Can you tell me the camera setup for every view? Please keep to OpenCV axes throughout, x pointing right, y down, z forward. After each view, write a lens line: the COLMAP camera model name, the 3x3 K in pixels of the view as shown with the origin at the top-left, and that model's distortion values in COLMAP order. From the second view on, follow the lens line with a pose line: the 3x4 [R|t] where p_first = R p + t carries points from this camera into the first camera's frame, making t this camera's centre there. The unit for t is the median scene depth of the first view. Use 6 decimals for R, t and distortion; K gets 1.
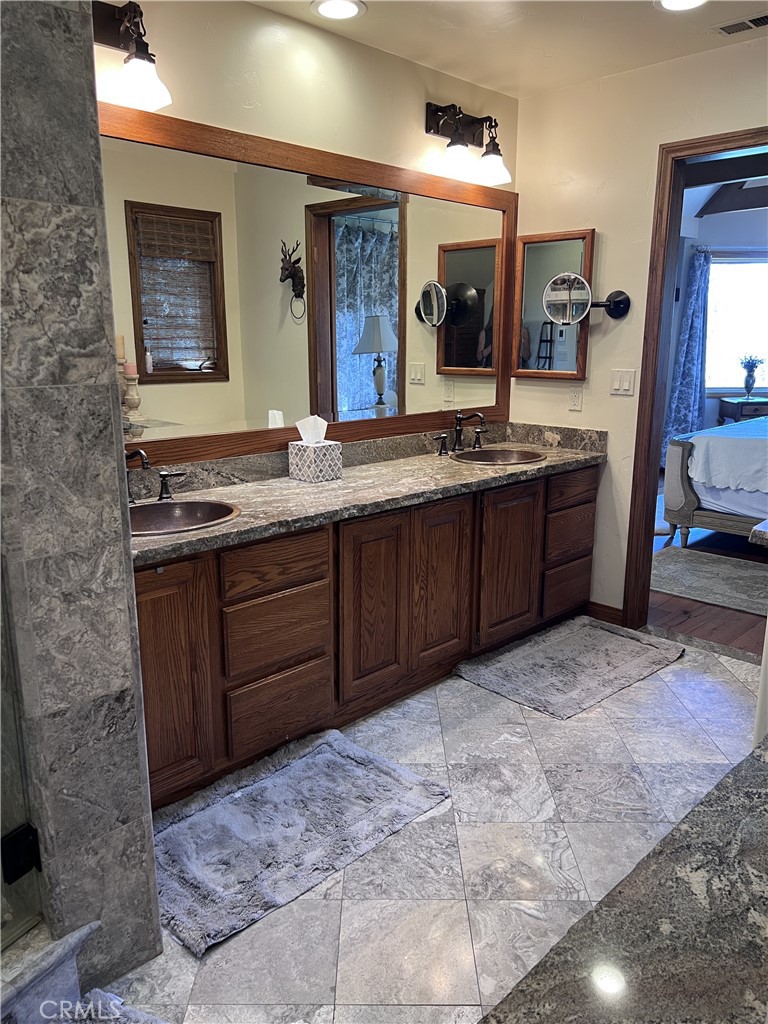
lens RADIAL K [[778.9, 0, 379.3], [0, 778.9, 505.5], [0, 0, 1]] dist [0.058480, -0.066832]
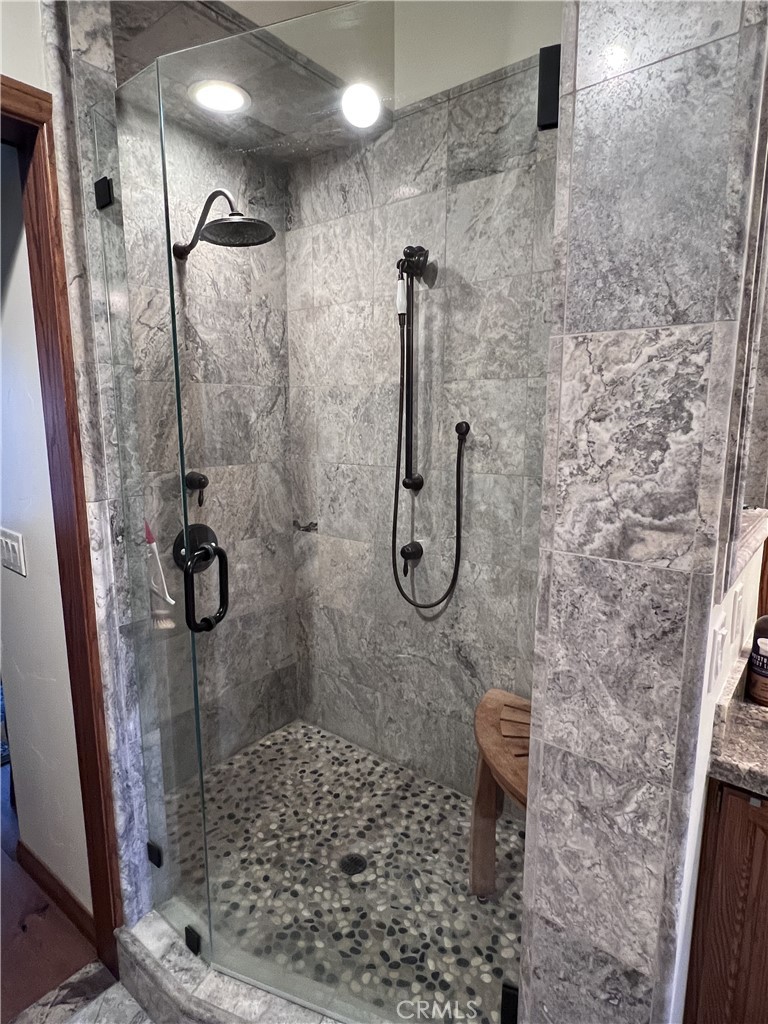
lens RADIAL K [[580.8, 0, 384.9], [0, 580.8, 511.4], [0, 0, 1]] dist [-0.008433, 0.005078]
pose [[0.097890, 0.163801, -0.981625, 0.125529], [-0.217737, 0.965990, 0.139479, -0.232156], [0.971086, 0.200083, 0.130226, 0.701480]]
